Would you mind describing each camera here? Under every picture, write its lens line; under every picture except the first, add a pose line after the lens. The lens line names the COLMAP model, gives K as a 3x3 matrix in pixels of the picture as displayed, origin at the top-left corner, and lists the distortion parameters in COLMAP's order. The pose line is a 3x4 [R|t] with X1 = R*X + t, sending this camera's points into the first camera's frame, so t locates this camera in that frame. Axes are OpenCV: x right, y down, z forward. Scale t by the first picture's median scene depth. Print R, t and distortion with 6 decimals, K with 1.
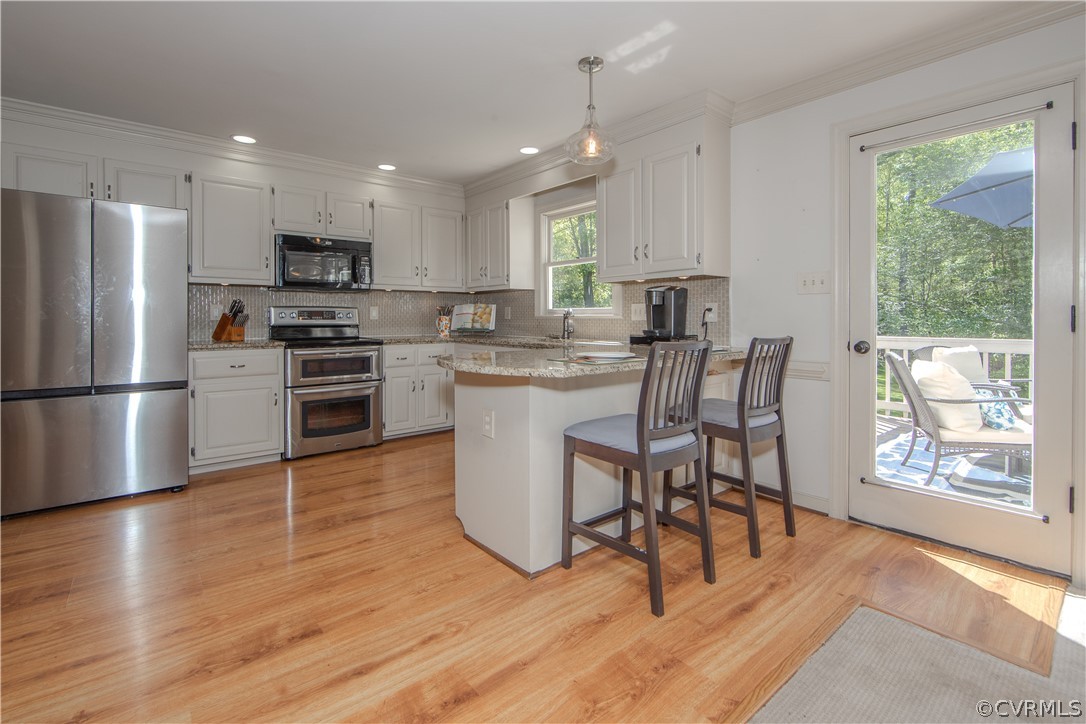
lens RADIAL K [[472.7, 0, 519.9], [0, 472.7, 334.2], [0, 0, 1]] dist [-0.019368, 0.000024]
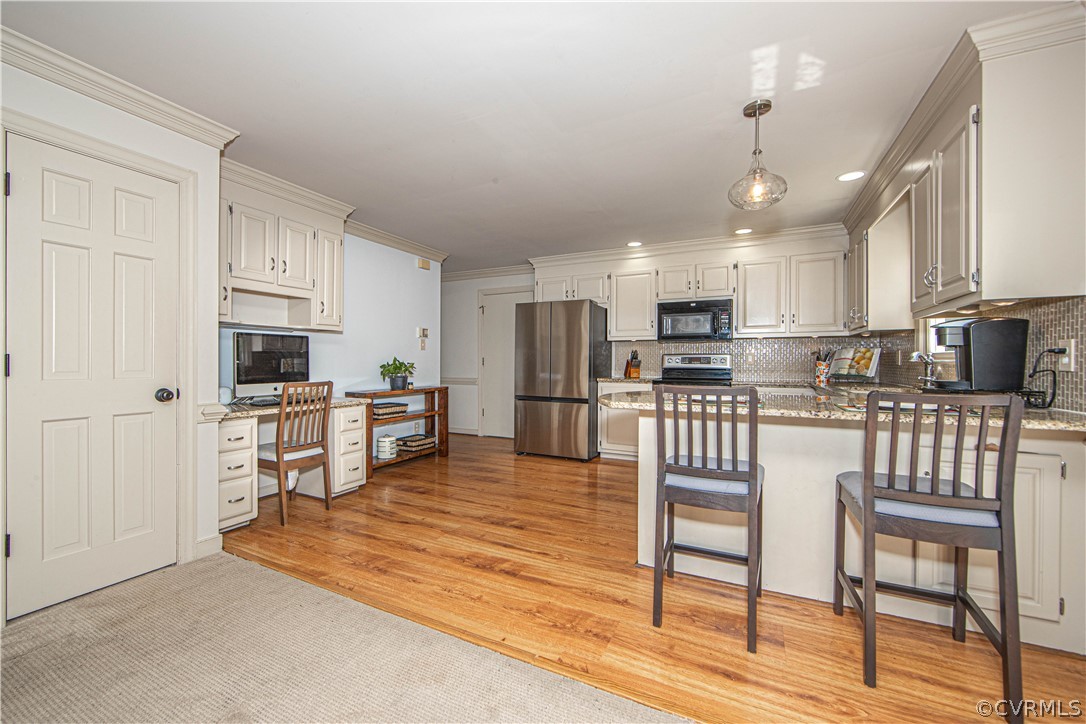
lens RADIAL K [[431.4, 0, 537.2], [0, 431.4, 355.9], [0, 0, 1]] dist [-0.009081, -0.000222]
pose [[0.429880, -0.010112, -0.902829, 0.506417], [-0.037363, 0.998881, -0.028979, -0.002972], [0.902113, 0.046190, 0.429021, 0.123623]]
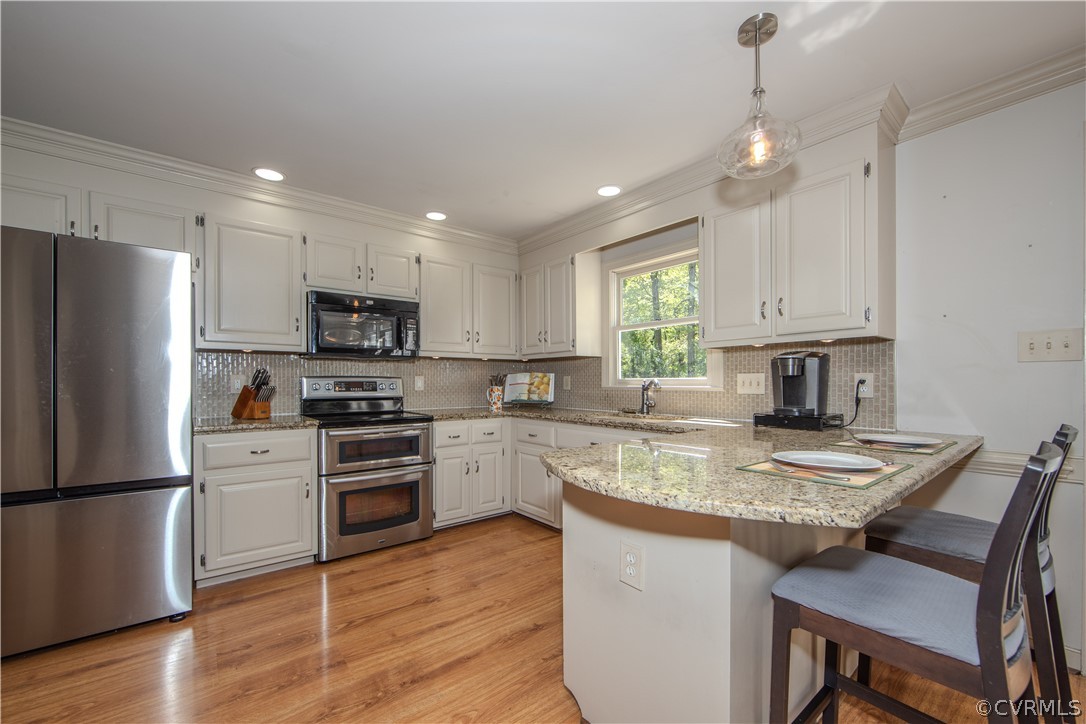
lens RADIAL K [[431.4, 0, 528.7], [0, 431.4, 395.5], [0, 0, 1]] dist [-0.009081, -0.000222]
pose [[0.999909, -0.001212, -0.013449, -0.115265], [0.001152, 0.999989, -0.004449, -0.022484], [0.013455, 0.004433, 0.999900, 0.238235]]
